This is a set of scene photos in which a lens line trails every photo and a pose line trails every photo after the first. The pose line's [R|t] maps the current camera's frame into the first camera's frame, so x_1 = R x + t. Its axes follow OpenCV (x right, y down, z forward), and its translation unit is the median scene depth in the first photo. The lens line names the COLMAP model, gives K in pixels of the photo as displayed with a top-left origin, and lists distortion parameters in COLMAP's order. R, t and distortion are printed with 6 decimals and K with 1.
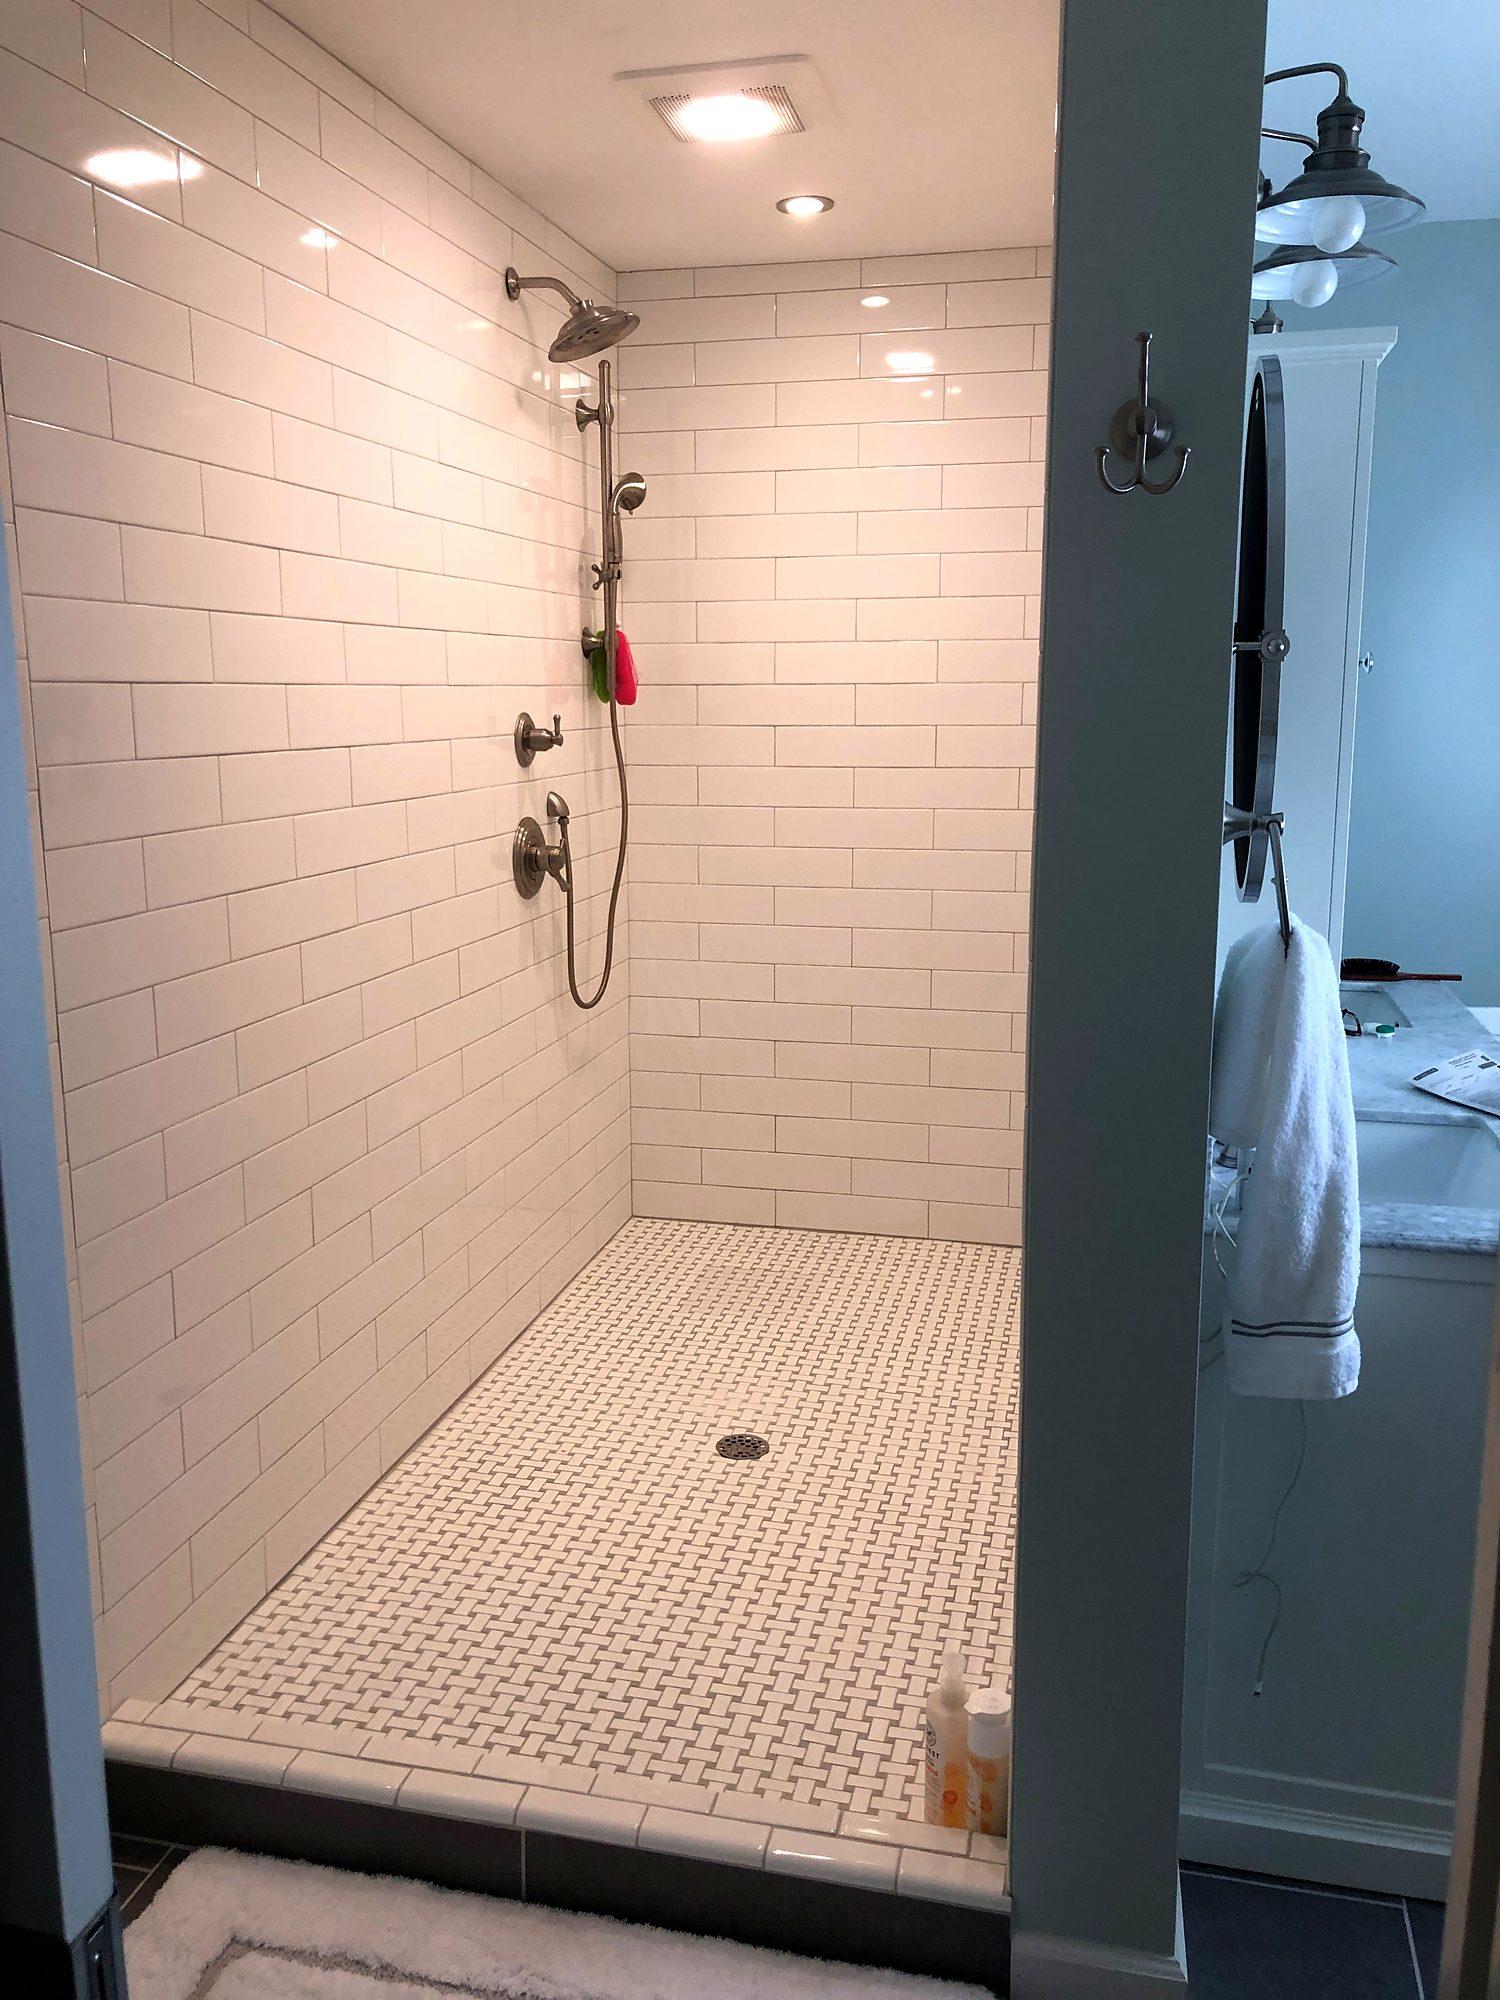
lens RADIAL K [[1640.6, 0, 750.5], [0, 1640.6, 997.5], [0, 0, 1]] dist [0.035502, -0.032606]
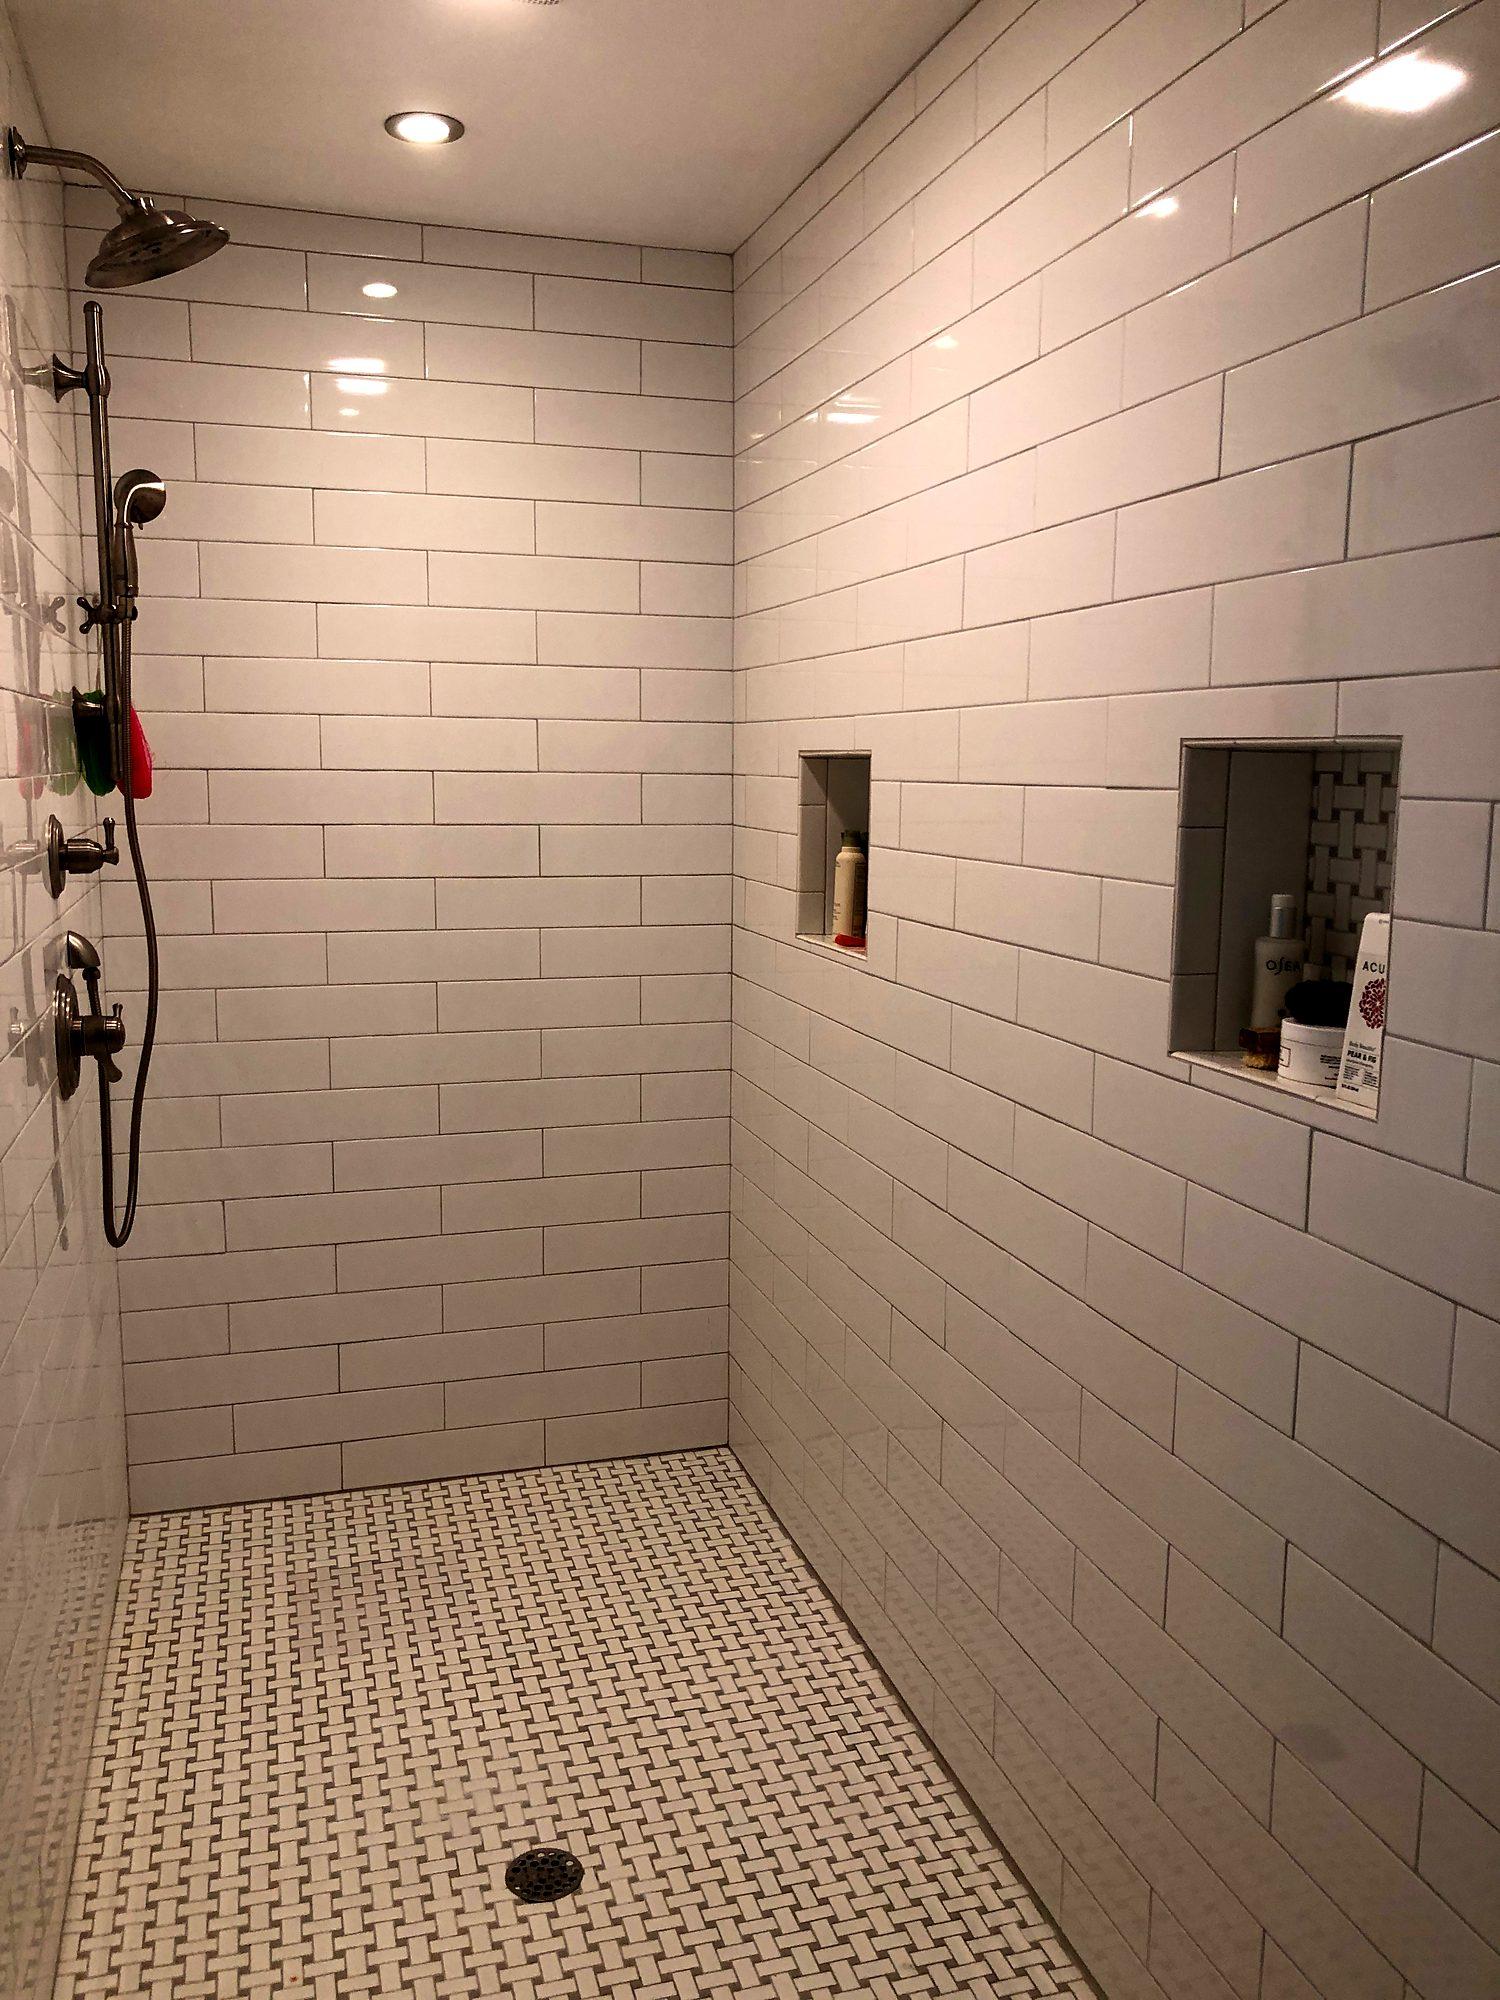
lens RADIAL K [[1640.6, 0, 747.0], [0, 1640.6, 1003.8], [0, 0, 1]] dist [0.035502, -0.032606]
pose [[0.866021, -0.066124, 0.495616, -0.211314], [0.087164, 0.996005, -0.019422, -0.058209], [-0.492352, 0.060020, 0.868324, 0.283521]]
